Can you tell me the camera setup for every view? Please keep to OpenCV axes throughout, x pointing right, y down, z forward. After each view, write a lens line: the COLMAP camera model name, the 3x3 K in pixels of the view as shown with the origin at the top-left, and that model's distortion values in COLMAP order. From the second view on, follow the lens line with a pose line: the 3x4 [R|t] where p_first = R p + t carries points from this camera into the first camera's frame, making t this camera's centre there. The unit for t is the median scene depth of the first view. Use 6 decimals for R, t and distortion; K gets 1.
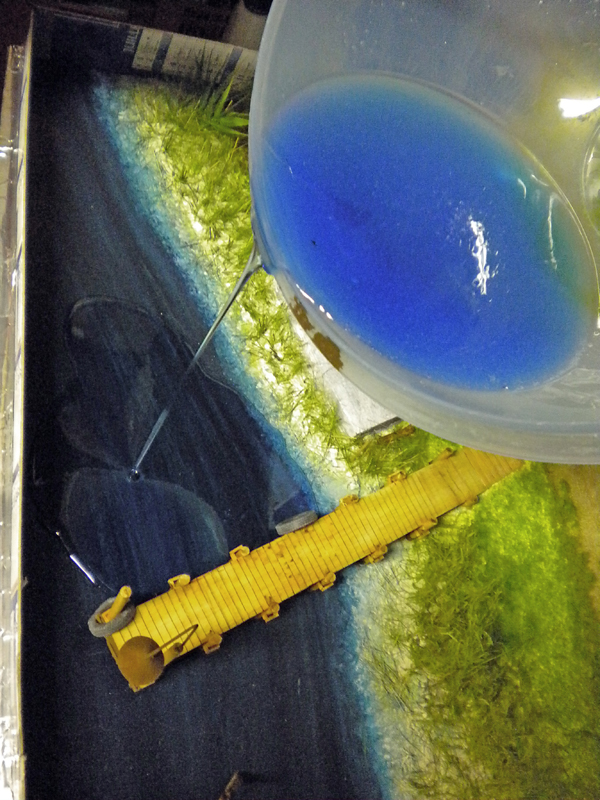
lens RADIAL K [[800.6, 0, 300.0], [0, 800.6, 400.0], [0, 0, 1]] dist [-0.157717, -0.014552]
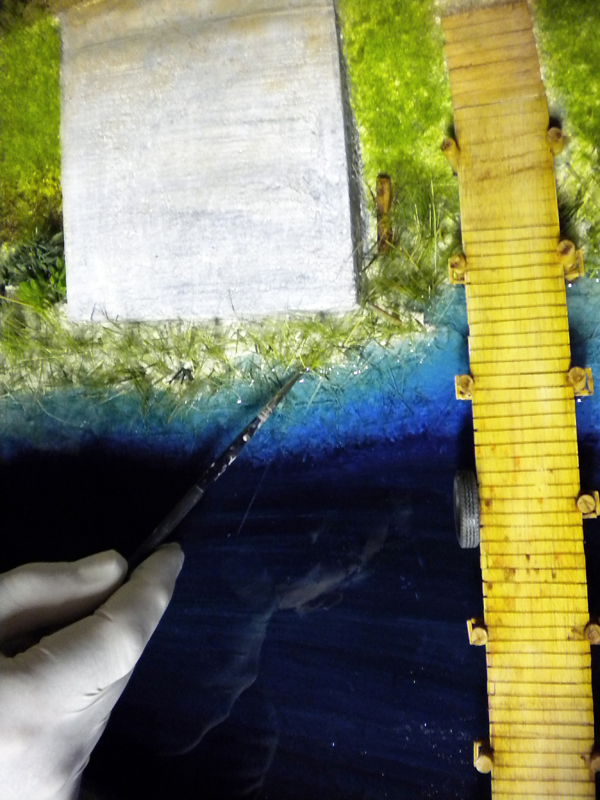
lens RADIAL K [[811.0, 0, 300.0], [0, 811.0, 400.0], [0, 0, 1]] dist [-0.048452, -0.204590]
pose [[0.308727, -0.866179, -0.392964, 0.235561], [0.950896, 0.290631, 0.106445, -0.035909], [0.022007, -0.406530, 0.913372, 0.494658]]
